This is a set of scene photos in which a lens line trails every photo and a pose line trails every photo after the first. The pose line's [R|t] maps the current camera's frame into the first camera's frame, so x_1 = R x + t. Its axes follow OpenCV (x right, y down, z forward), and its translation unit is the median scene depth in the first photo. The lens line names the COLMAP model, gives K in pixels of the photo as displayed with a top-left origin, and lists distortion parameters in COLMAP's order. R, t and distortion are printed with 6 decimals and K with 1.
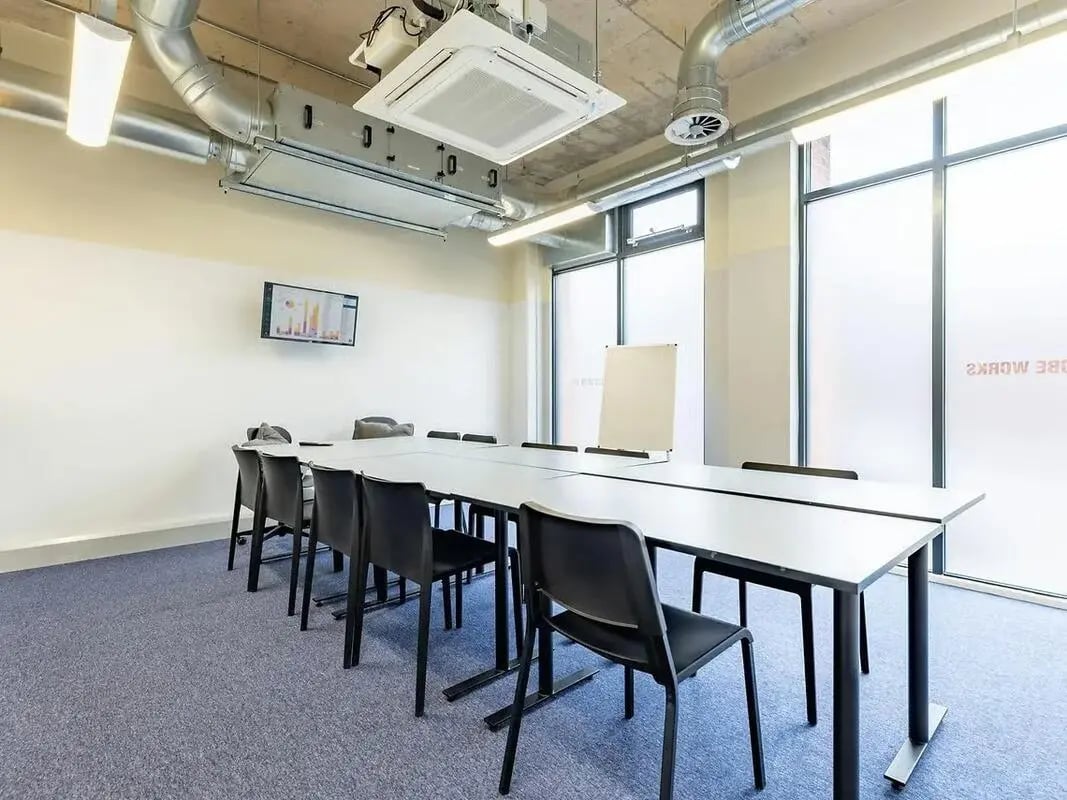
lens RADIAL K [[551.7, 0, 535.8], [0, 551.7, 394.5], [0, 0, 1]] dist [0.001517, 0.000048]
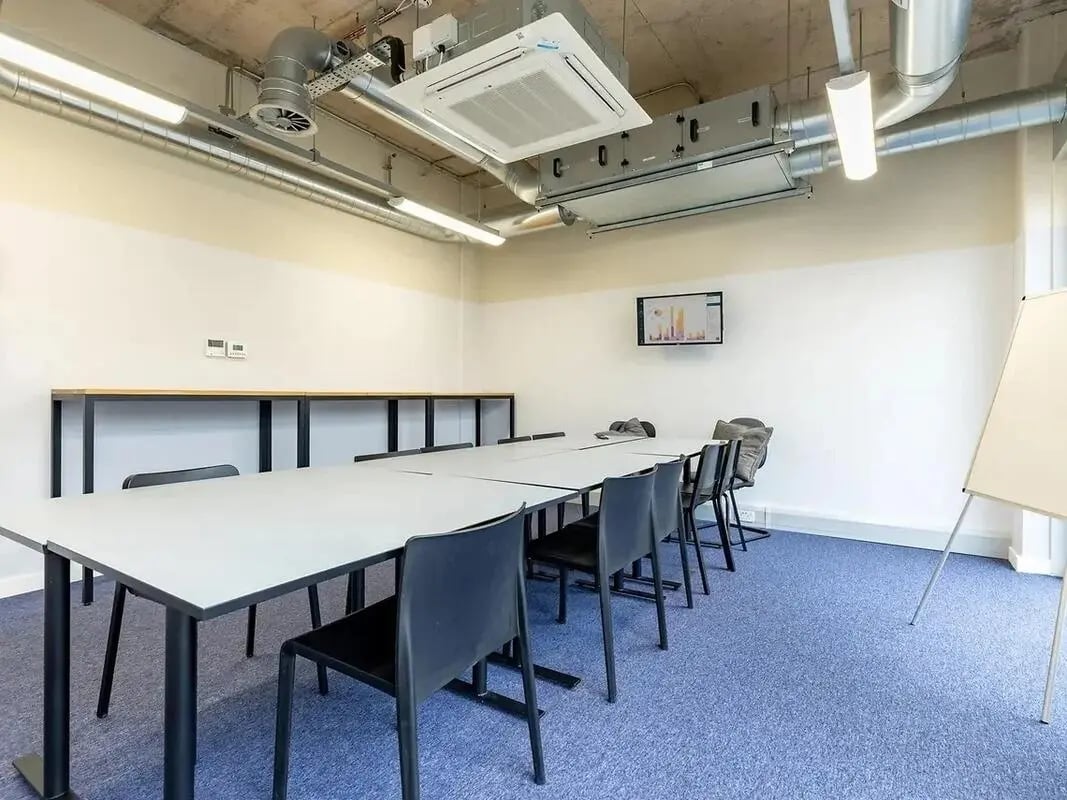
lens RADIAL K [[551.7, 0, 534.3], [0, 551.7, 400.1], [0, 0, 1]] dist [0.001517, 0.000048]
pose [[0.243797, 0.000140, -0.969826, 0.576983], [-0.005229, 0.999986, -0.001170, 0.015410], [0.969812, 0.005356, 0.243794, 0.483760]]
